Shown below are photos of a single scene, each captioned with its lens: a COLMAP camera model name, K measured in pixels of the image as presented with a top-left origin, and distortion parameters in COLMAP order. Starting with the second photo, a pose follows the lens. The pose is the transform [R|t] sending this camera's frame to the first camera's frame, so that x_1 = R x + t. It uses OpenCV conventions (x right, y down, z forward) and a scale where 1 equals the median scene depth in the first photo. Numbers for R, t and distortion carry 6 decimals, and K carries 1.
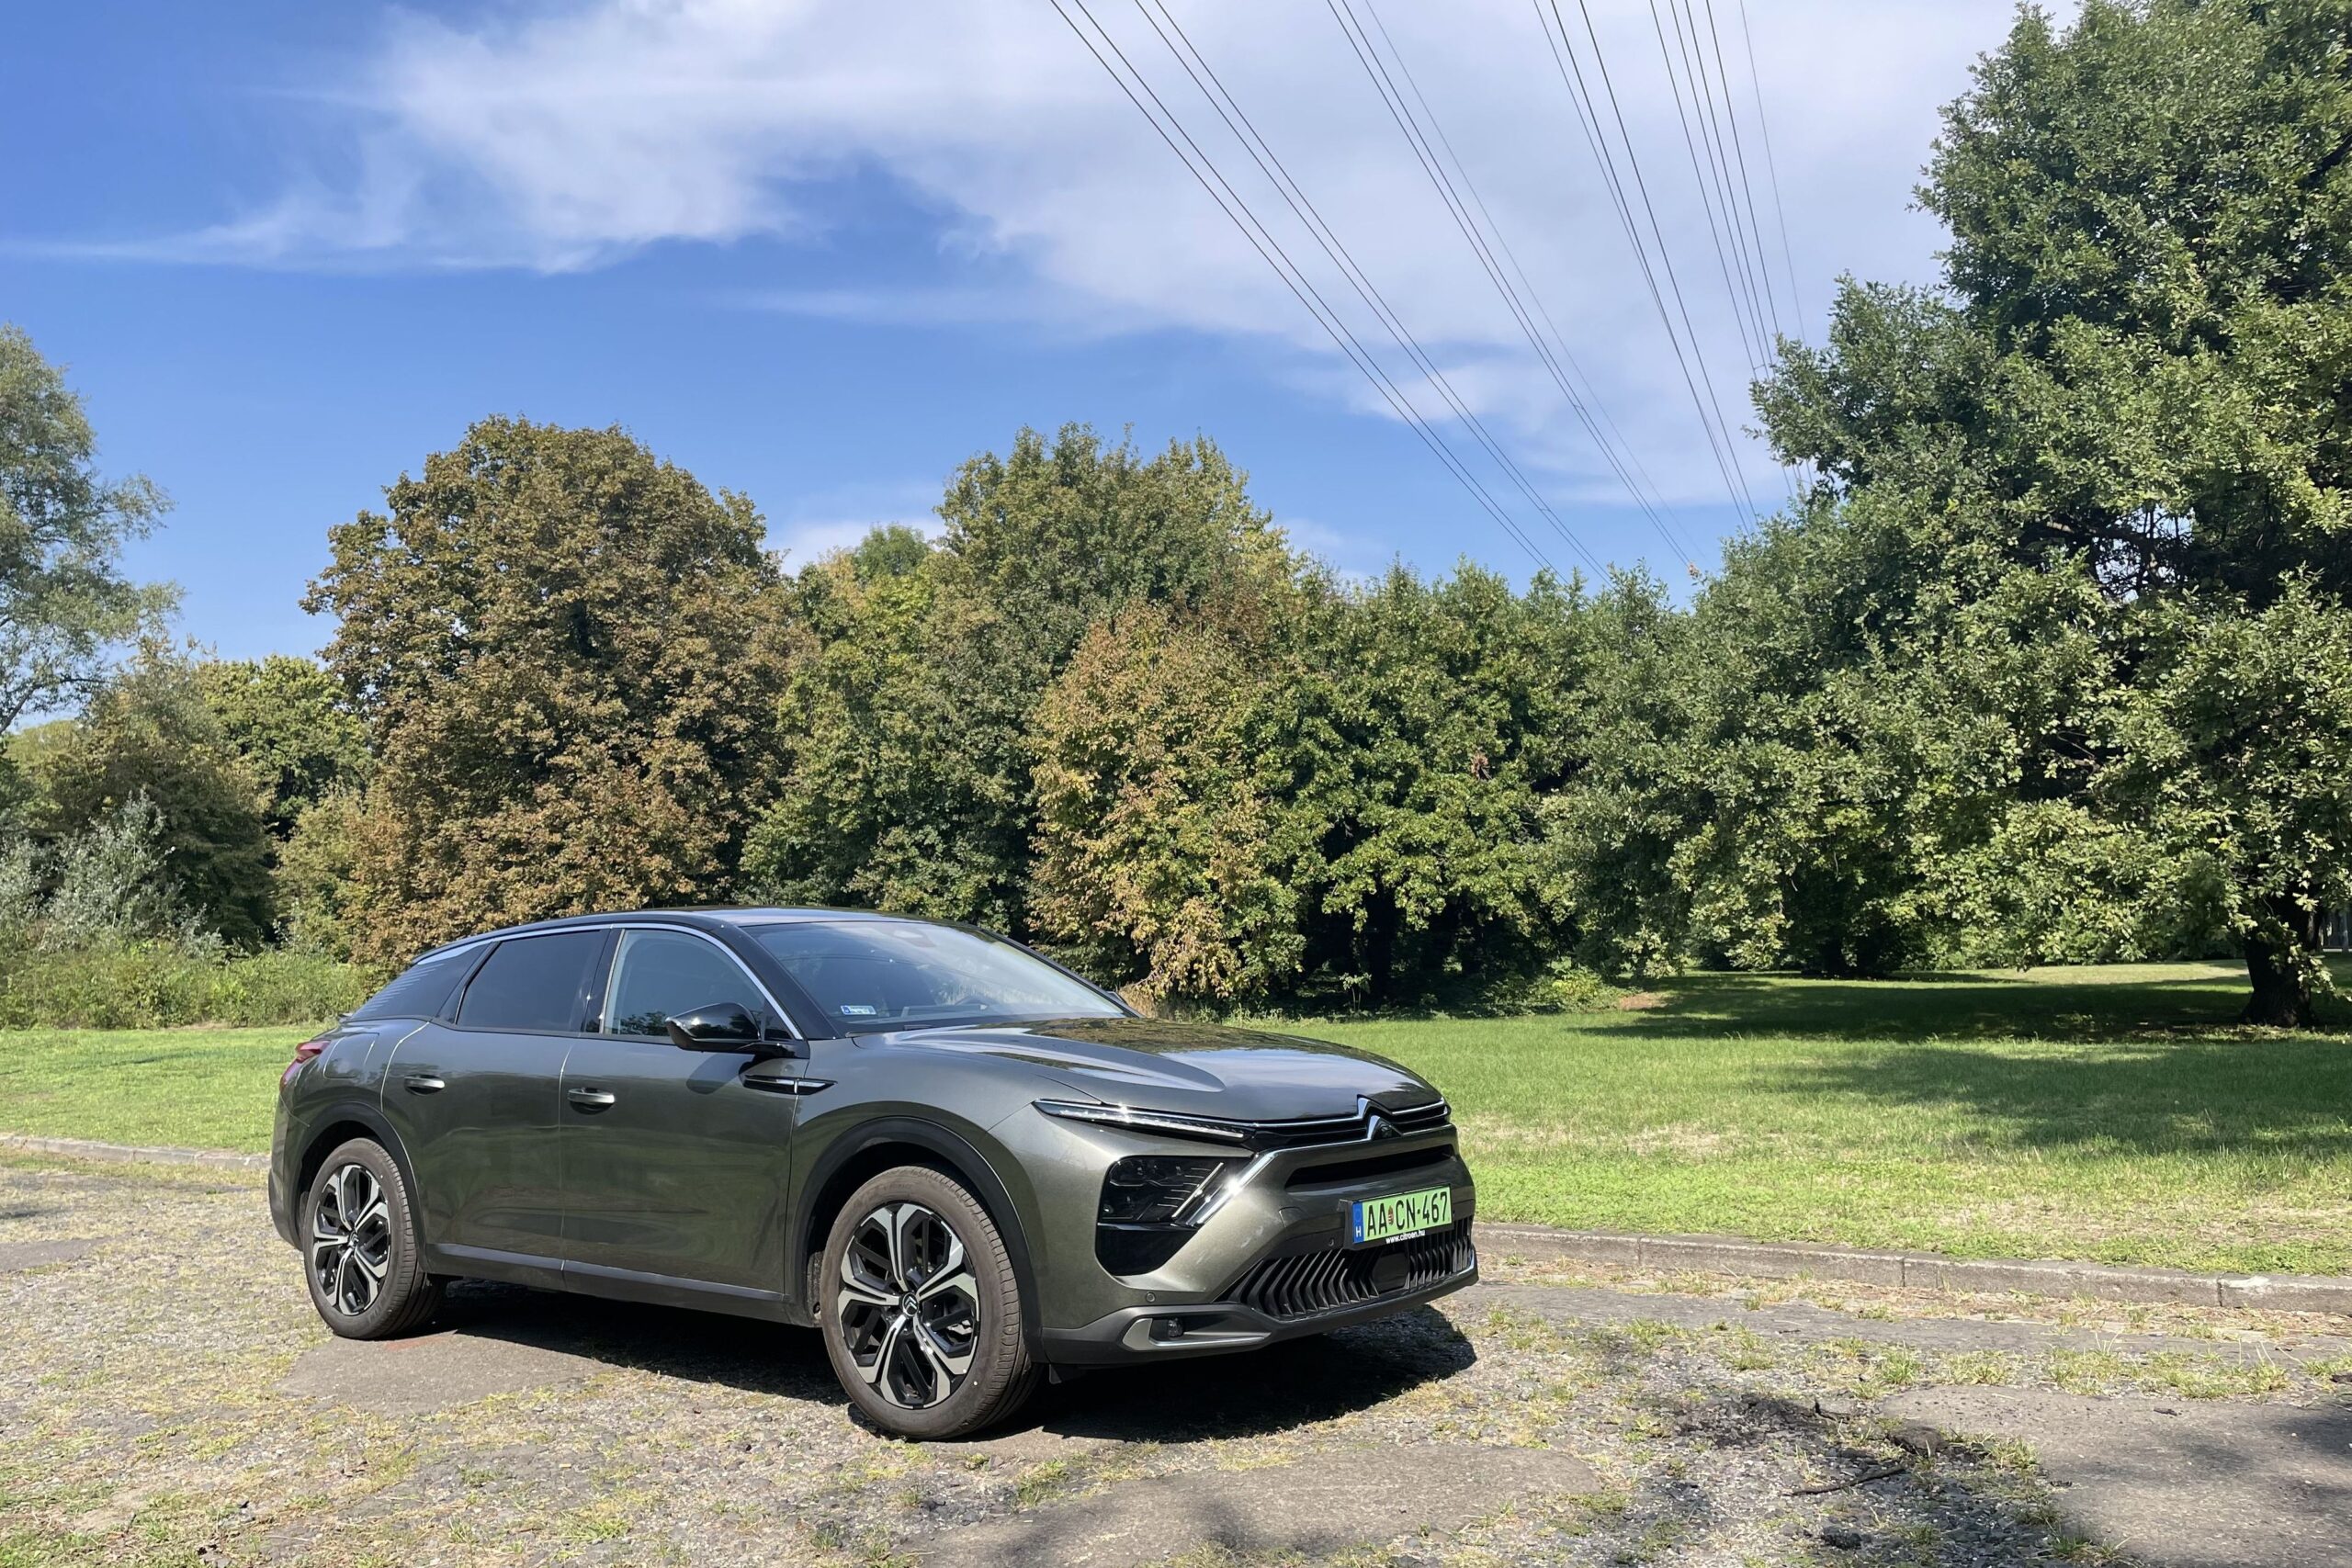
lens RADIAL K [[1798.6, 0, 1131.3], [0, 1798.6, 832.7], [0, 0, 1]] dist [0.103624, -0.127189]
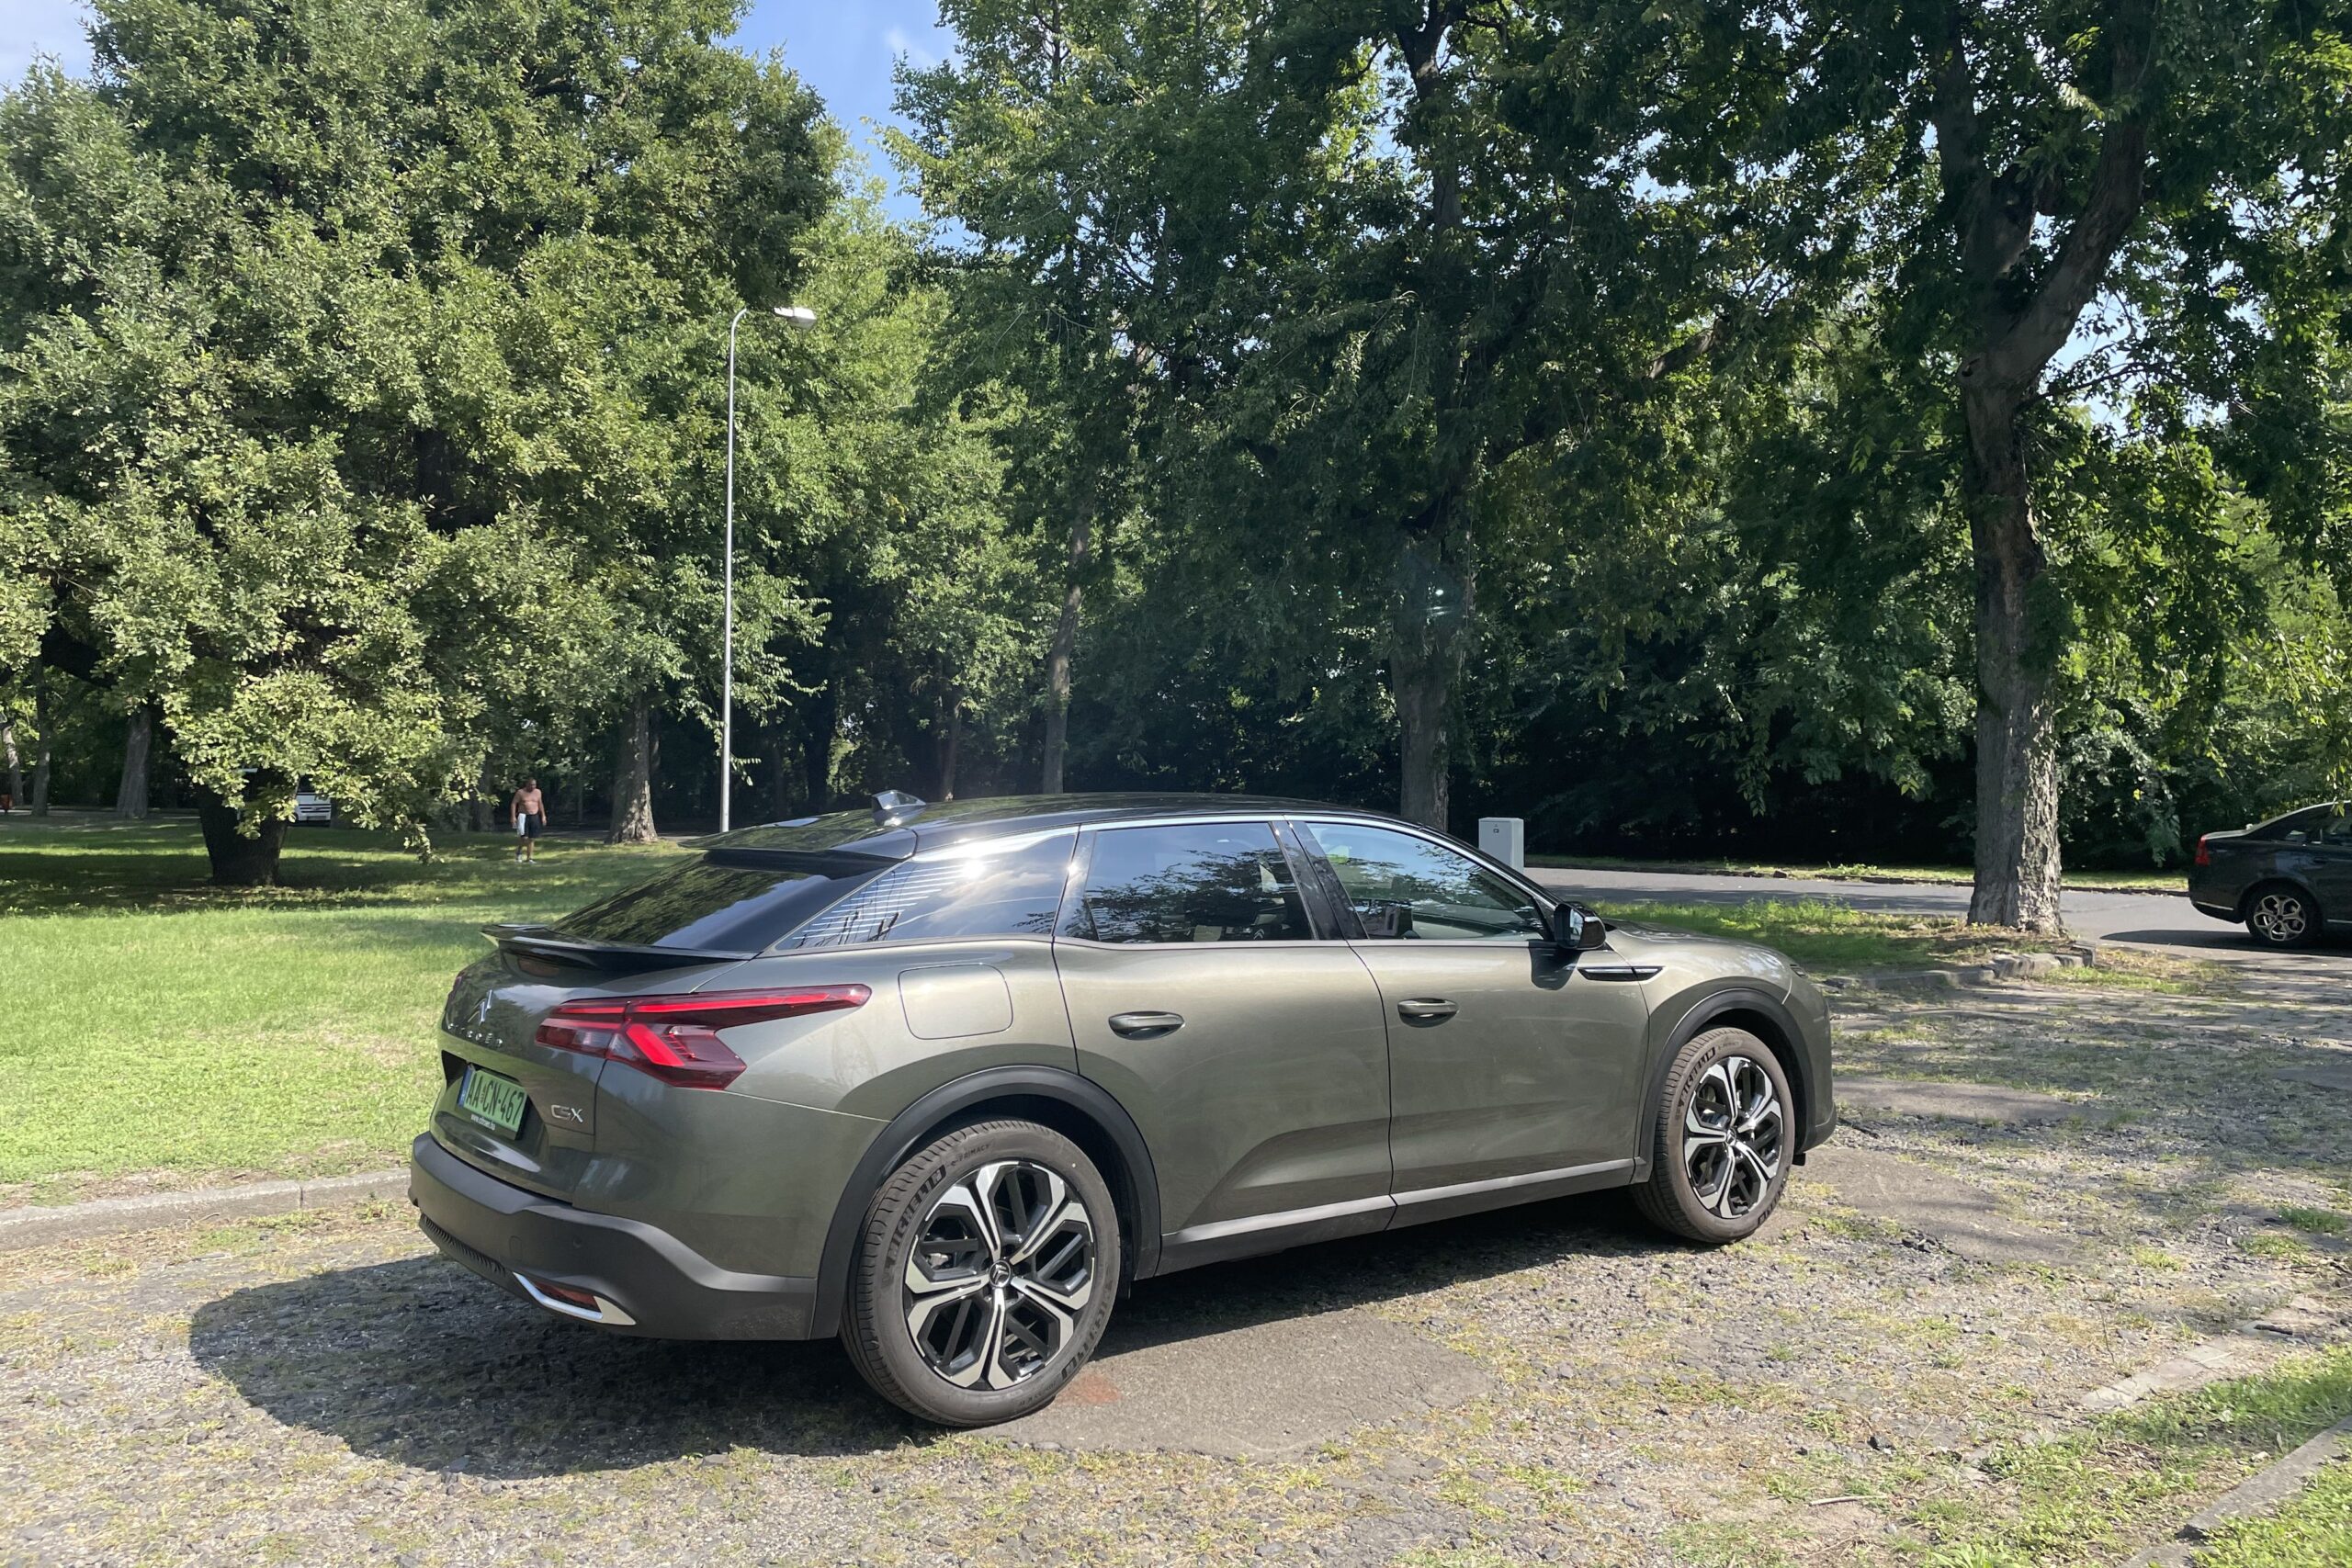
lens RADIAL K [[1766.8, 0, 1202.2], [0, 1766.8, 739.2], [0, 0, 1]] dist [0.090334, -0.113576]
pose [[0.252879, 0.056326, 0.965857, -0.168801], [-0.082667, 0.995911, -0.036435, 0.007231], [-0.963960, -0.070630, 0.256502, 0.124760]]
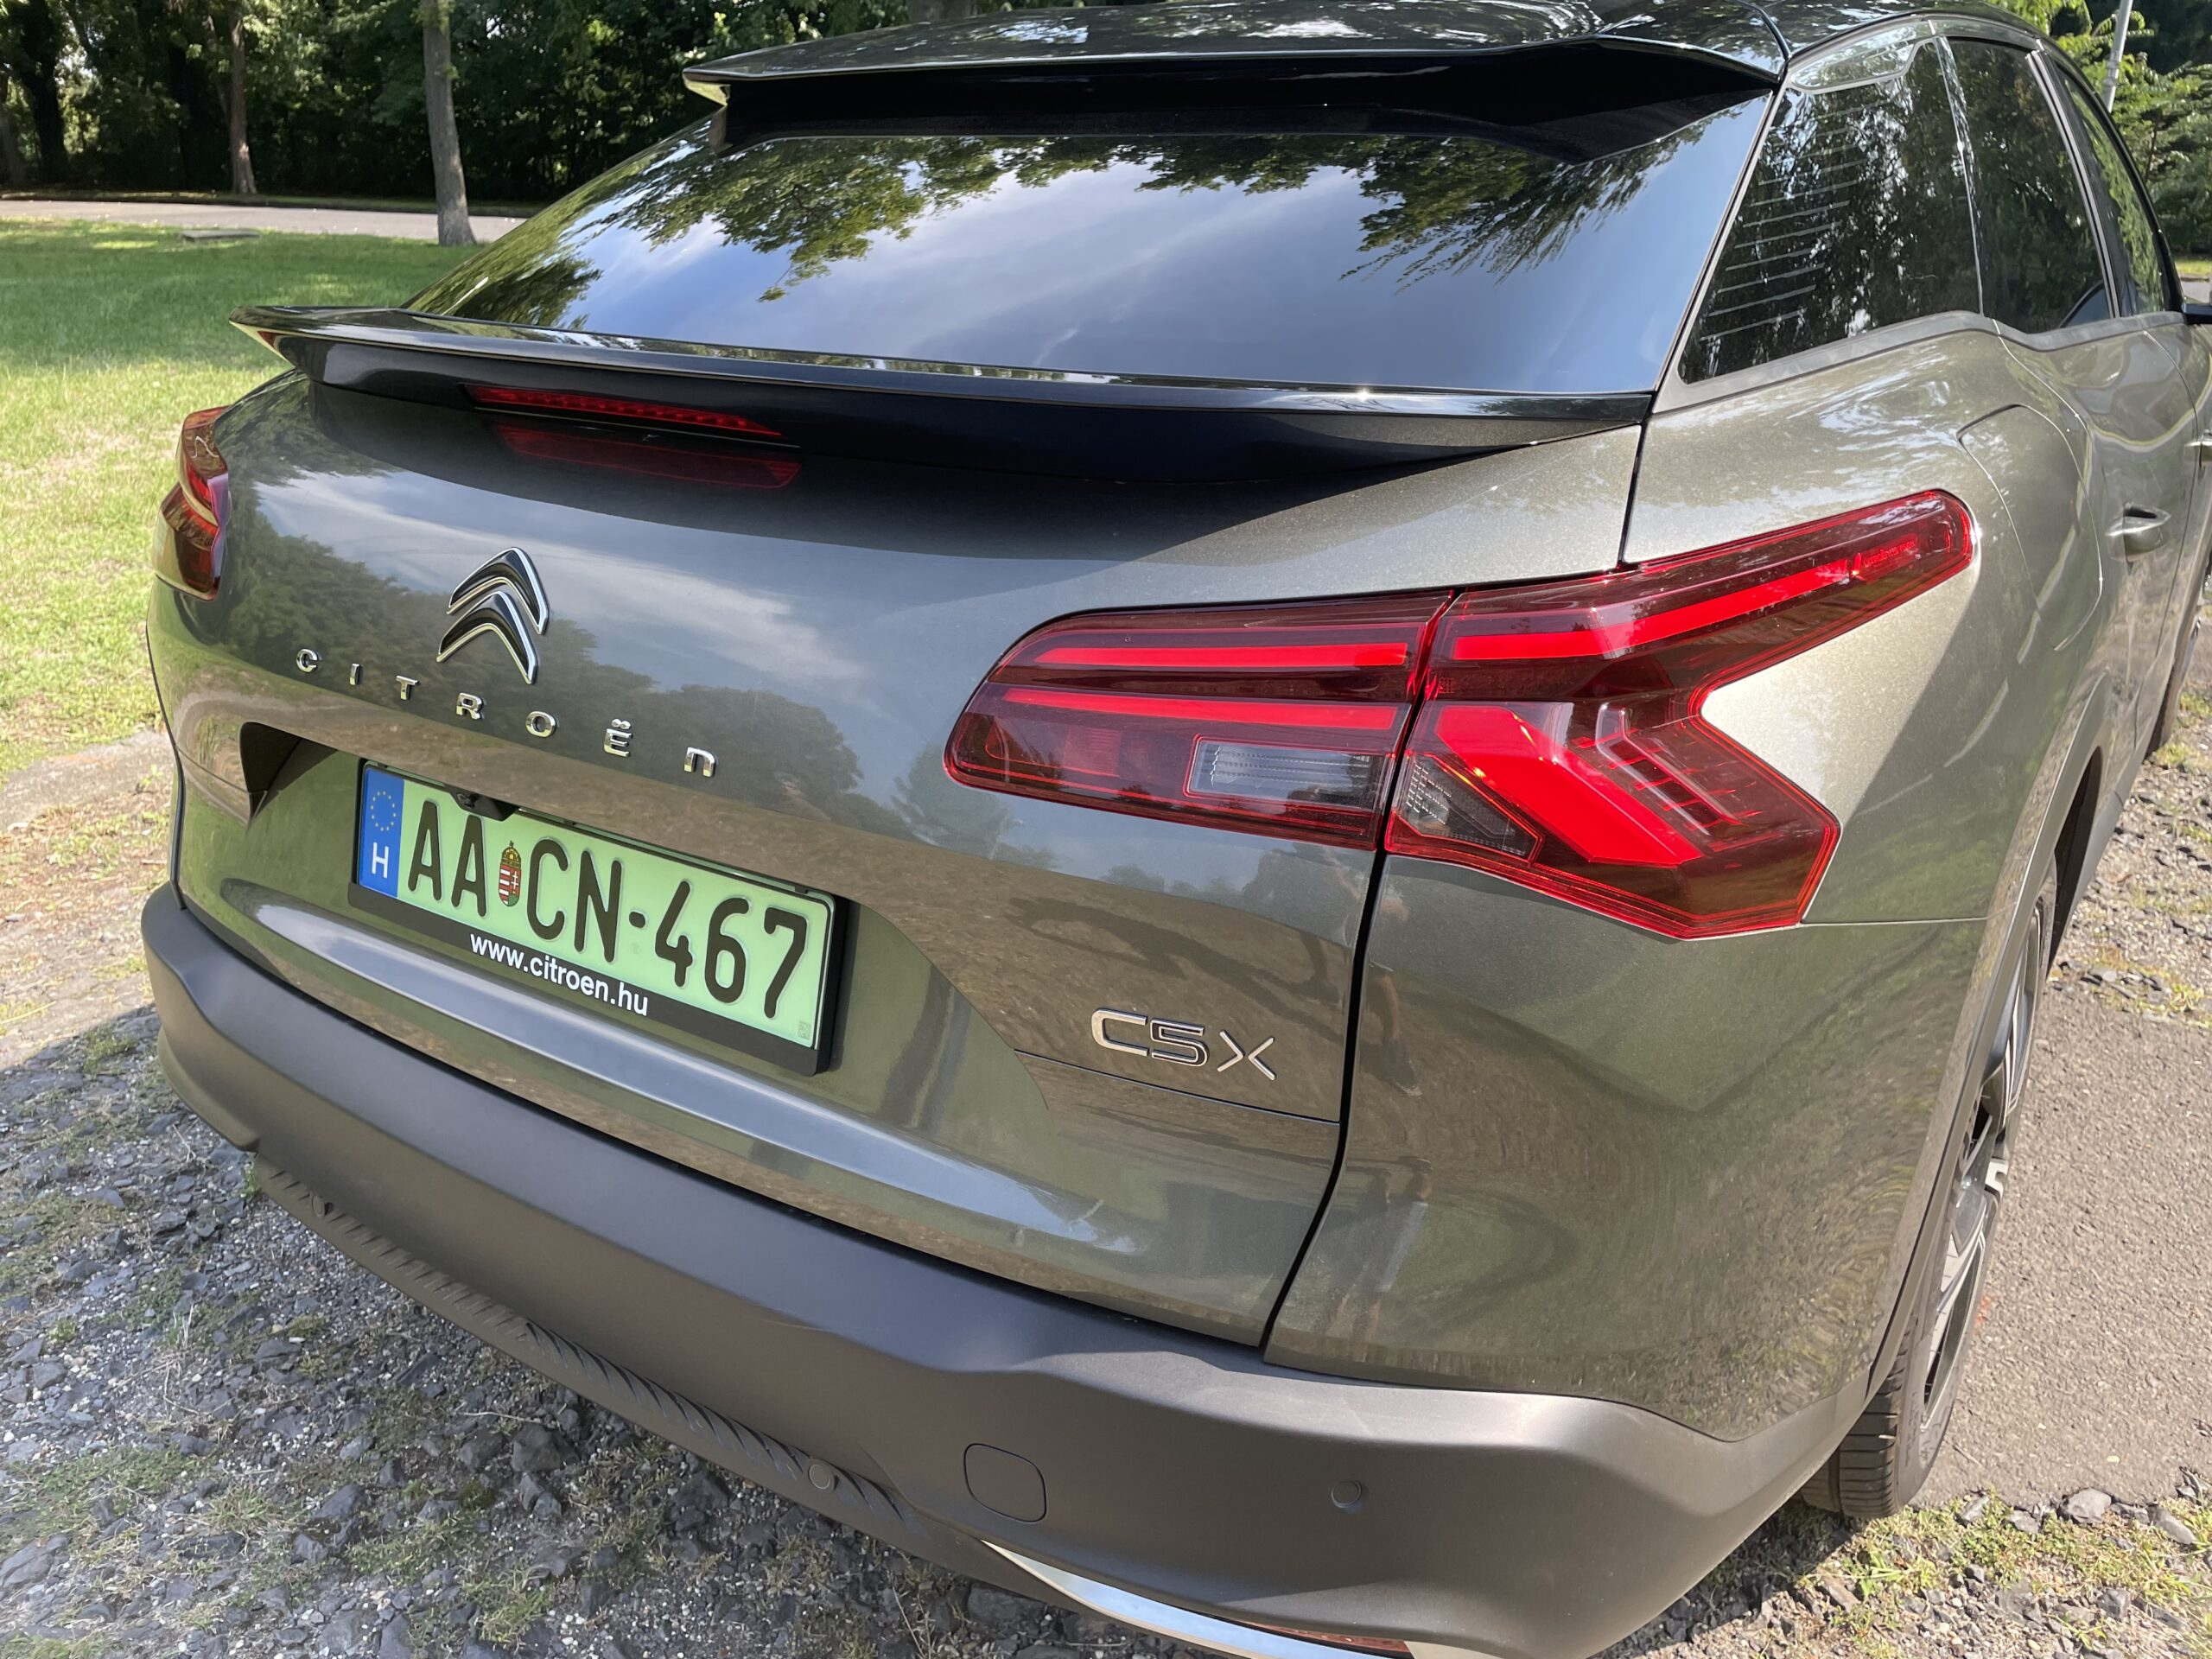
lens RADIAL K [[1686.6, 0, 1117.3], [0, 1686.6, 833.8], [0, 0, 1]] dist [0.058638, -0.074227]
pose [[-0.069750, -0.340422, 0.937682, -0.102983], [-0.085646, 0.938544, 0.334364, 0.016104], [-0.993881, -0.056987, -0.094619, 0.185902]]
